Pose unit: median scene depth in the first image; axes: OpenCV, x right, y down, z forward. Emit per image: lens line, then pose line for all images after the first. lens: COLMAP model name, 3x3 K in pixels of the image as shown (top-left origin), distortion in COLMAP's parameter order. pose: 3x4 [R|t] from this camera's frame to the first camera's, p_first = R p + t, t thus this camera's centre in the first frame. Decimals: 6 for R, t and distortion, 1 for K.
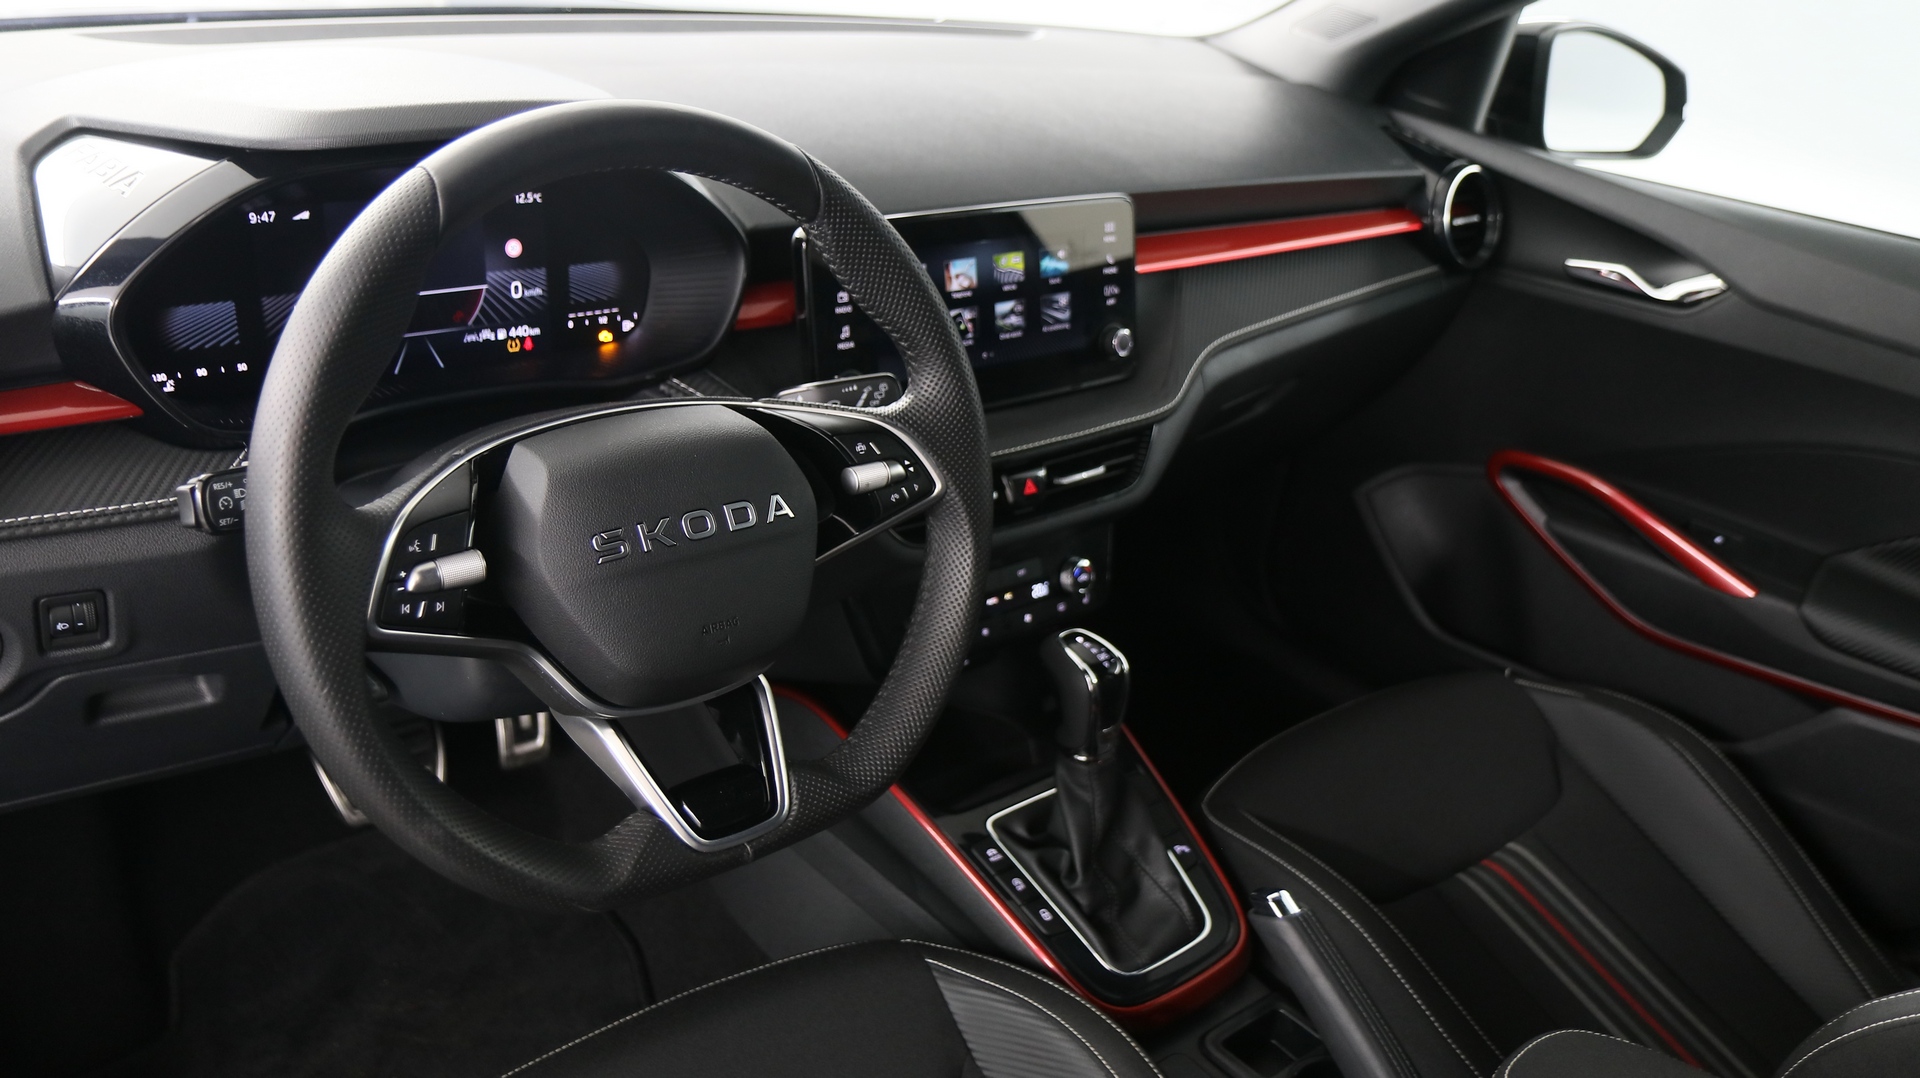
lens RADIAL K [[1598.4, 0, 961.3], [0, 1598.4, 531.6], [0, 0, 1]] dist [-0.006732, 0.000452]
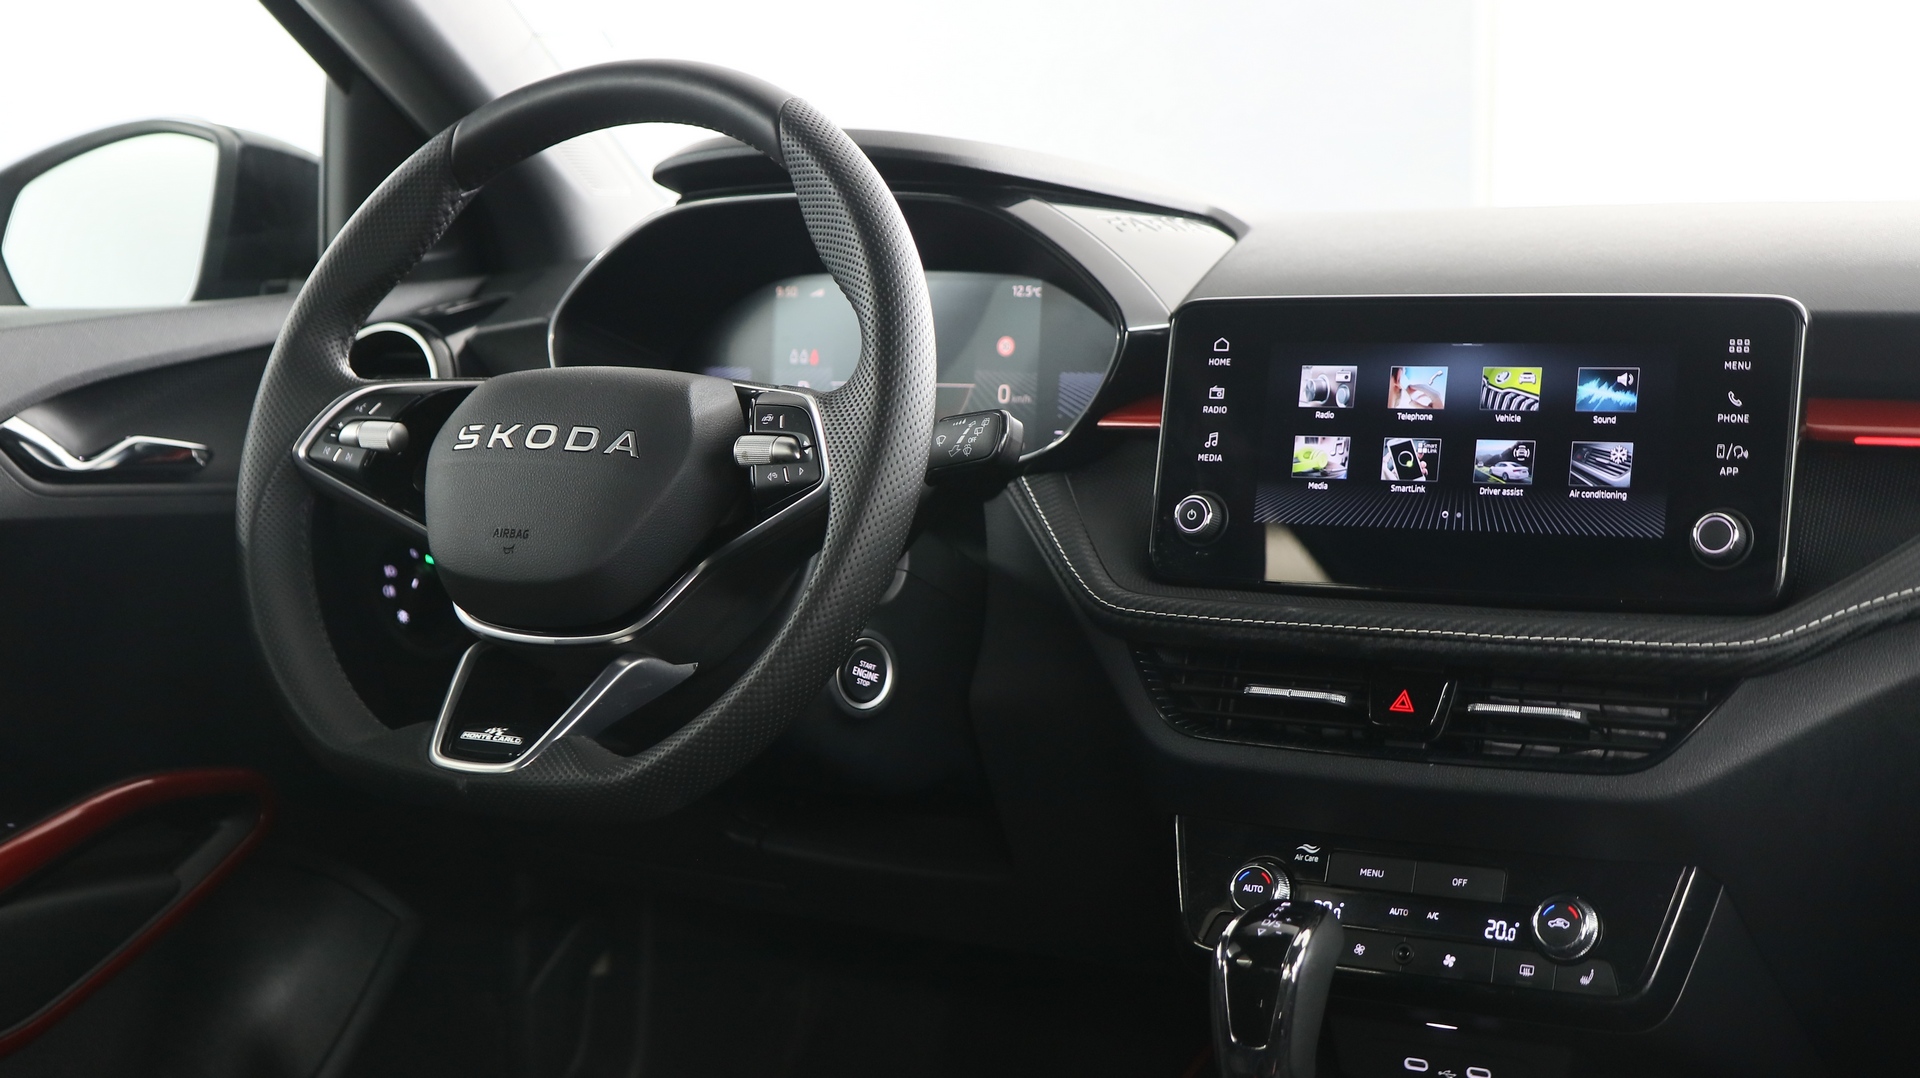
lens RADIAL K [[2951.0, 0, 958.6], [0, 2951.0, 542.3], [0, 0, 1]] dist [0.017249, 0.000000]
pose [[0.286636, -0.044173, -0.957021, 1.115411], [-0.380180, 0.911671, -0.155947, 0.163268], [0.879376, 0.408540, 0.244524, 0.547180]]
